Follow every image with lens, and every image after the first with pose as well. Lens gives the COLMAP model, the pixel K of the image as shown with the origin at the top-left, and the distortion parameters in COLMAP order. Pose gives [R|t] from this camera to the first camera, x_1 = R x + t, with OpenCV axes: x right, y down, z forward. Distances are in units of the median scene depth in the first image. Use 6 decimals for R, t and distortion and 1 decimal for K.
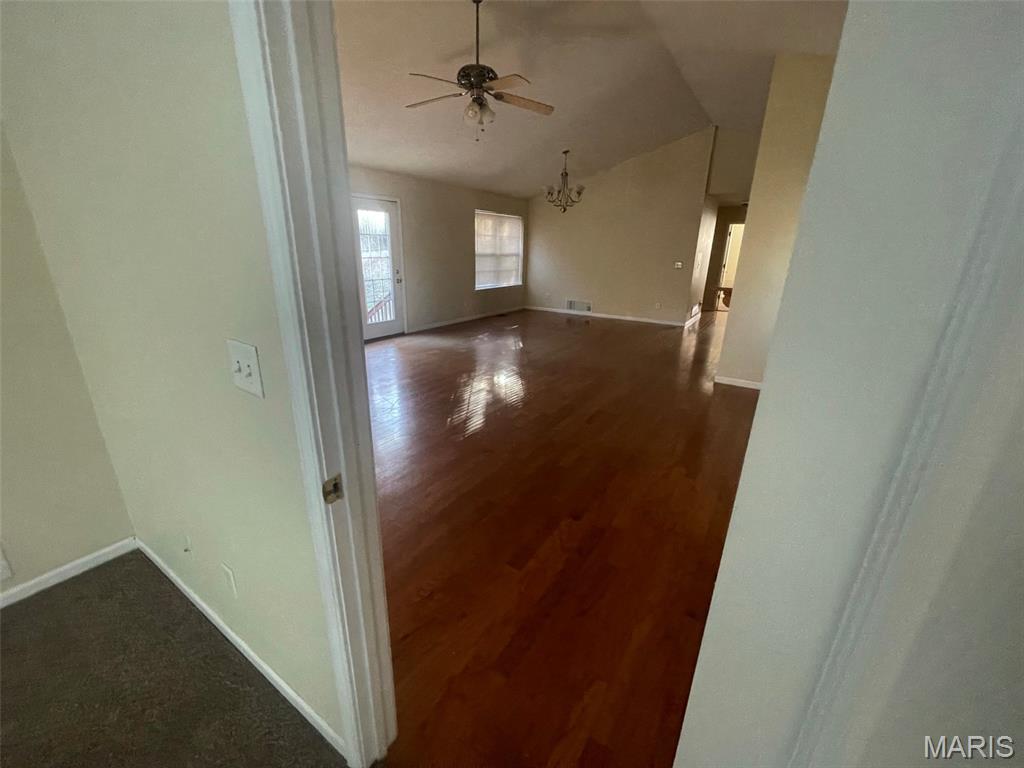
lens RADIAL K [[415.9, 0, 508.0], [0, 415.9, 387.5], [0, 0, 1]] dist [0.011073, -0.000187]
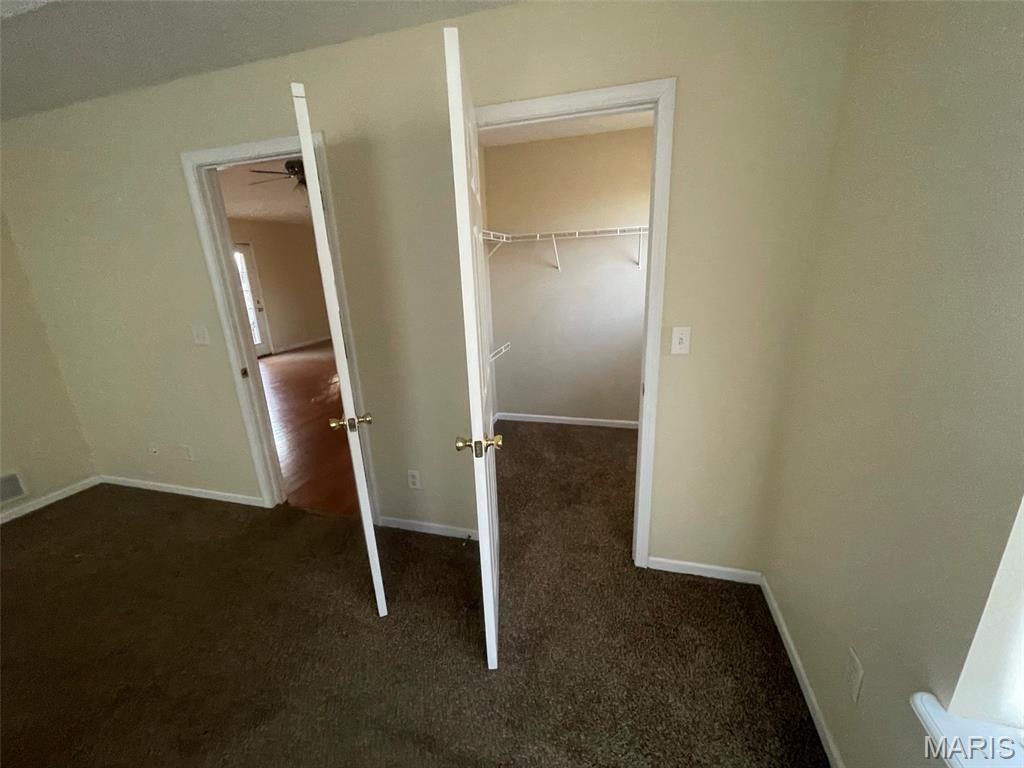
lens RADIAL K [[415.9, 0, 508.0], [0, 415.9, 387.5], [0, 0, 1]] dist [0.011073, -0.000187]
pose [[0.957450, -0.137067, 0.253973, 0.087344], [0.147562, 0.988794, -0.022648, 0.104352], [-0.248023, 0.059161, 0.966946, -0.336250]]
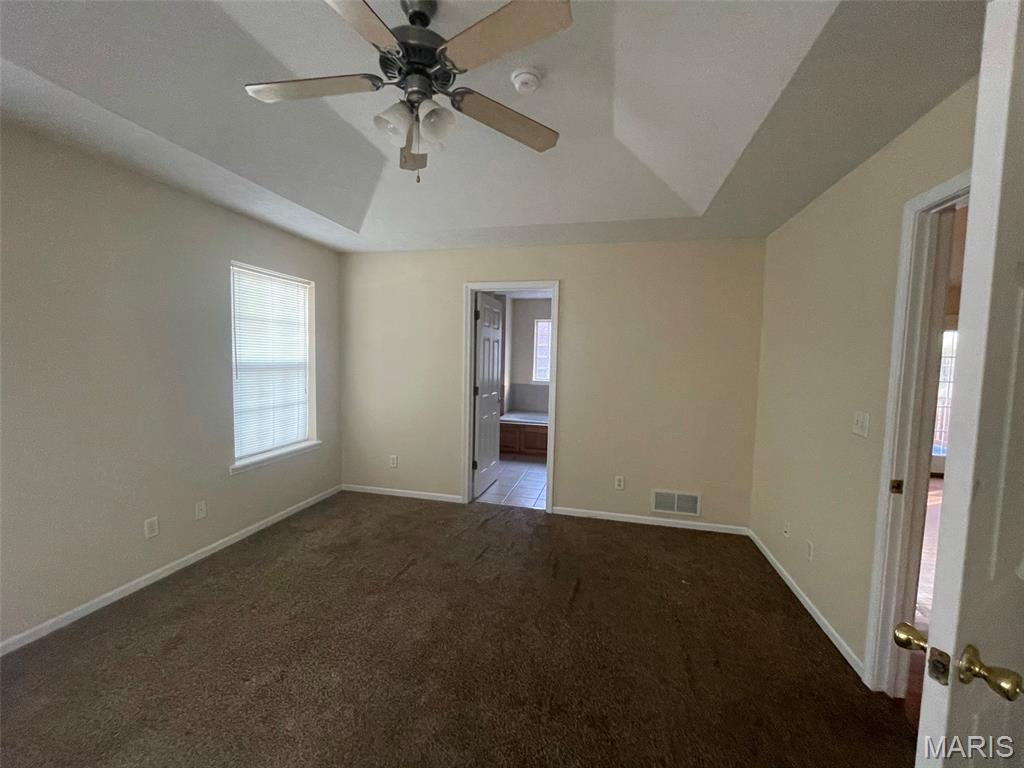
lens RADIAL K [[415.9, 0, 508.0], [0, 415.9, 387.5], [0, 0, 1]] dist [0.011073, -0.000187]
pose [[0.336311, 0.059271, -0.939884, 0.125164], [-0.312176, 0.948606, -0.051883, 0.075460], [0.888505, 0.310858, 0.337530, -0.225618]]
